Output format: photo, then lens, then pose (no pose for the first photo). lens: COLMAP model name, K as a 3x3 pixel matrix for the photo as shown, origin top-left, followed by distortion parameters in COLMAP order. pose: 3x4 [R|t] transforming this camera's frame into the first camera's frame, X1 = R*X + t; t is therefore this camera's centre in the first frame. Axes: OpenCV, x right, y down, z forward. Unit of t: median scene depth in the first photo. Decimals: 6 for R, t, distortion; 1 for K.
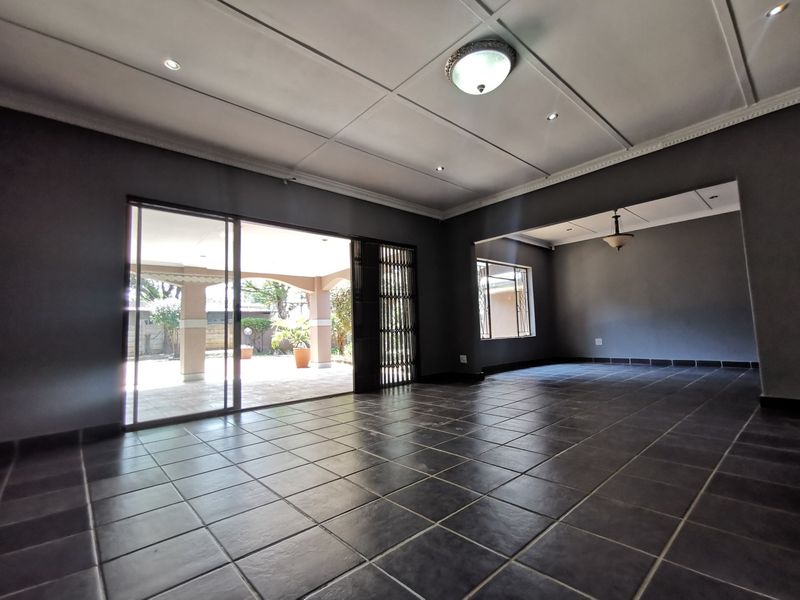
lens RADIAL K [[369.9, 0, 400.9], [0, 369.9, 301.0], [0, 0, 1]] dist [-0.001589, -0.000459]
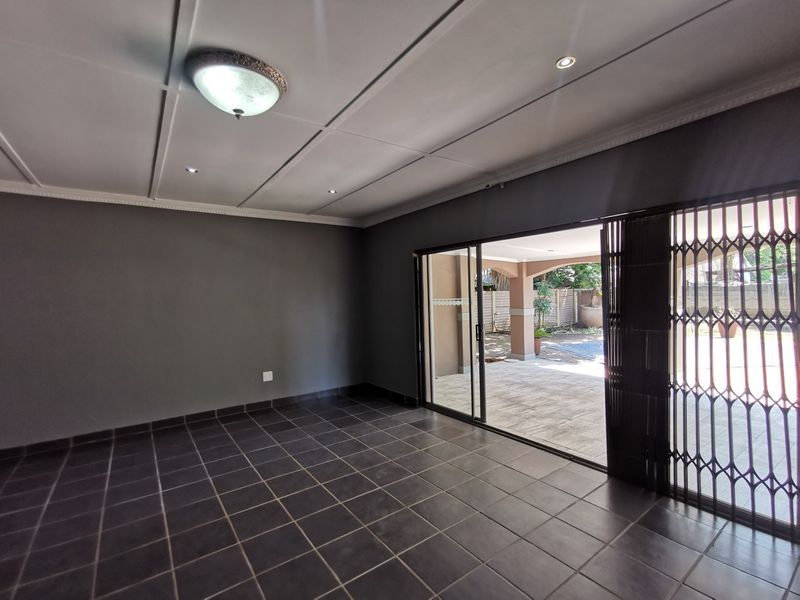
lens RADIAL K [[365.4, 0, 400.0], [0, 365.4, 300.0], [0, 0, 1]] dist [0.003846, 0.001069]
pose [[-0.095471, 0.046334, -0.994353, 0.456971], [0.106334, 0.993675, 0.036092, -0.091428], [0.989736, -0.102288, -0.099794, 0.657118]]
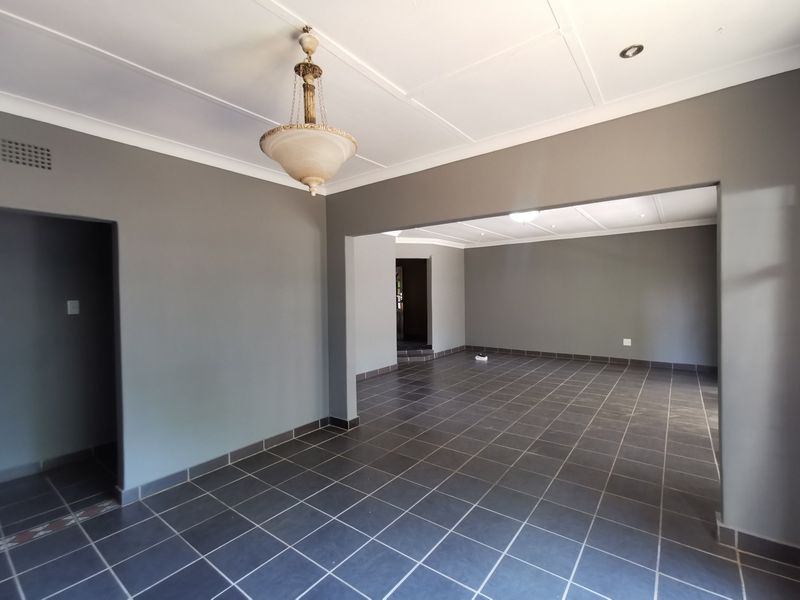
lens RADIAL K [[366.5, 0, 414.5], [0, 366.5, 299.7], [0, 0, 1]] dist [-0.000208, 0.000069]
pose [[-0.975790, 0.055273, -0.211610, 0.617848], [0.067910, 0.996287, -0.052919, -0.037526], [0.207899, -0.066008, -0.975920, 1.377278]]
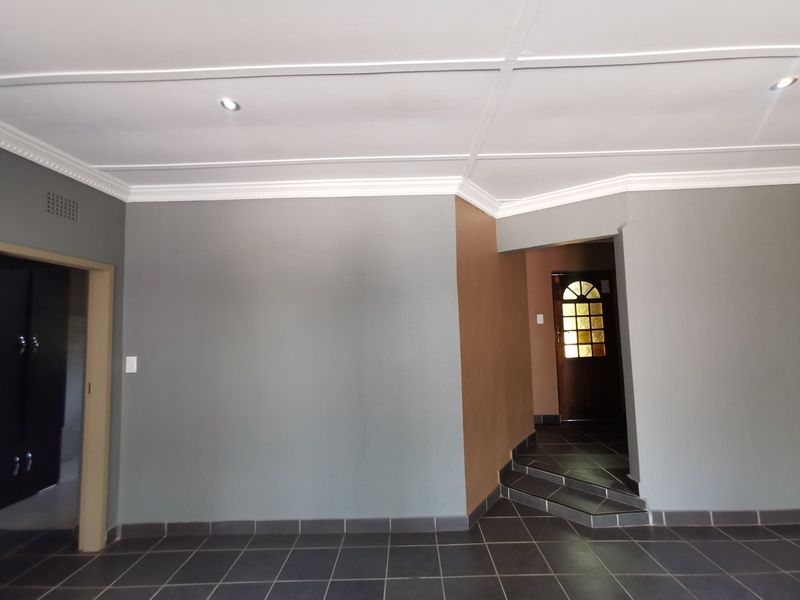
lens RADIAL K [[365.4, 0, 400.0], [0, 365.4, 300.0], [0, 0, 1]] dist [0.003846, 0.001069]
pose [[-0.731052, 0.111810, 0.673099, 0.125905], [-0.001278, 0.986256, -0.165217, -0.091181], [-0.682321, -0.121642, -0.720861, 0.559575]]
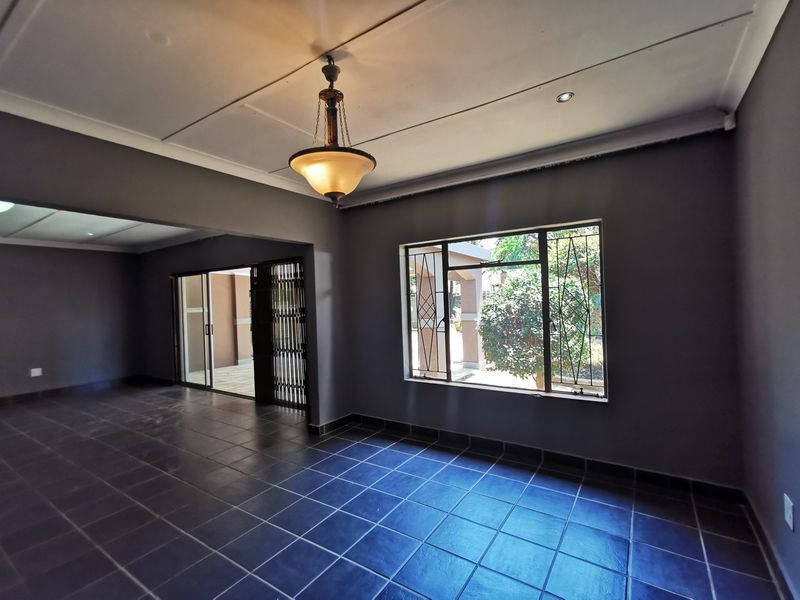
lens RADIAL K [[361.0, 0, 389.0], [0, 361.0, 302.6], [0, 0, 1]] dist [0.011319, 0.000222]
pose [[0.249507, 0.029627, -0.967920, 0.967703], [0.099198, 0.993492, 0.055981, -0.072623], [0.963279, -0.109983, 0.244944, 1.029876]]
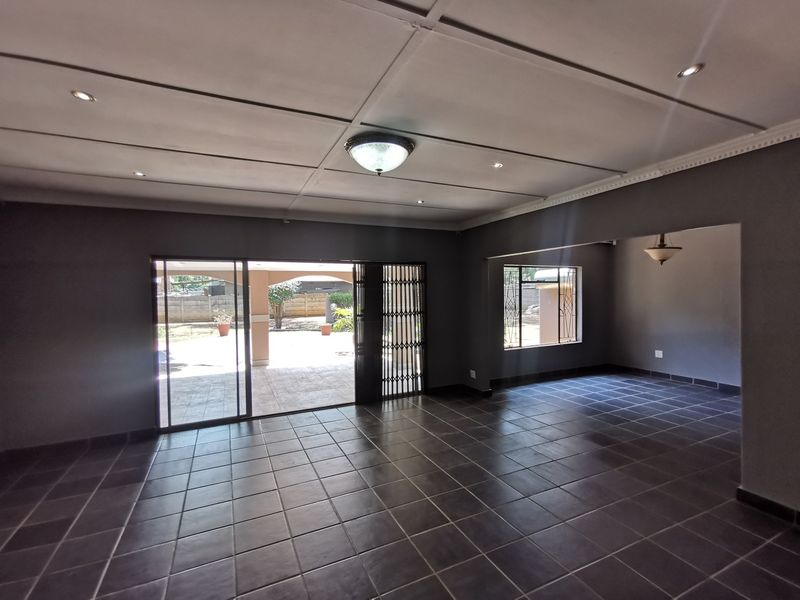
lens RADIAL K [[371.5, 0, 400.0], [0, 371.5, 300.0], [0, 0, 1]] dist [0.014503, 0.000400]
pose [[0.959239, 0.024350, -0.281544, 0.275644], [0.005301, 0.994555, 0.104077, -0.159697], [0.282545, -0.101328, 0.953887, -0.003639]]
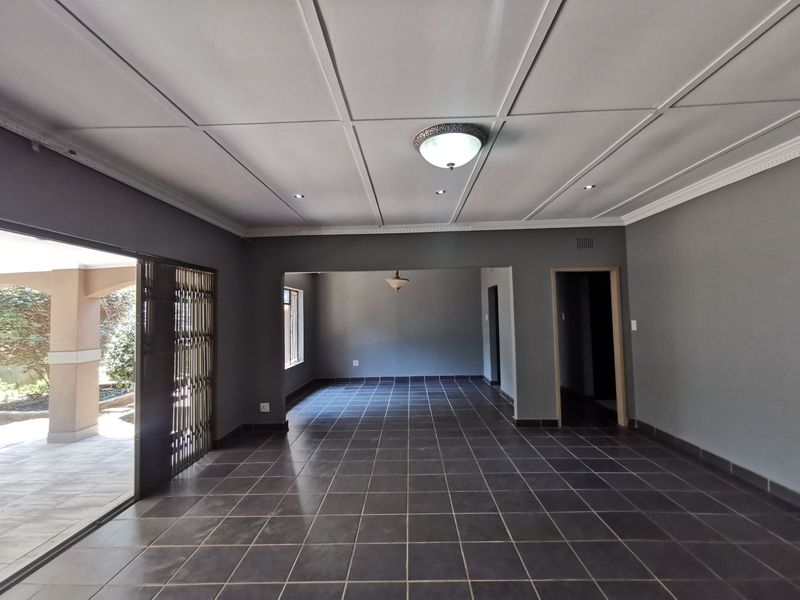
lens RADIAL K [[369.9, 0, 400.9], [0, 369.9, 301.0], [0, 0, 1]] dist [-0.001589, -0.000459]
pose [[0.688171, 0.047514, 0.723991, -0.259205], [-0.059246, 0.998201, -0.009195, -0.104279], [-0.723126, -0.036566, 0.689748, 0.206680]]
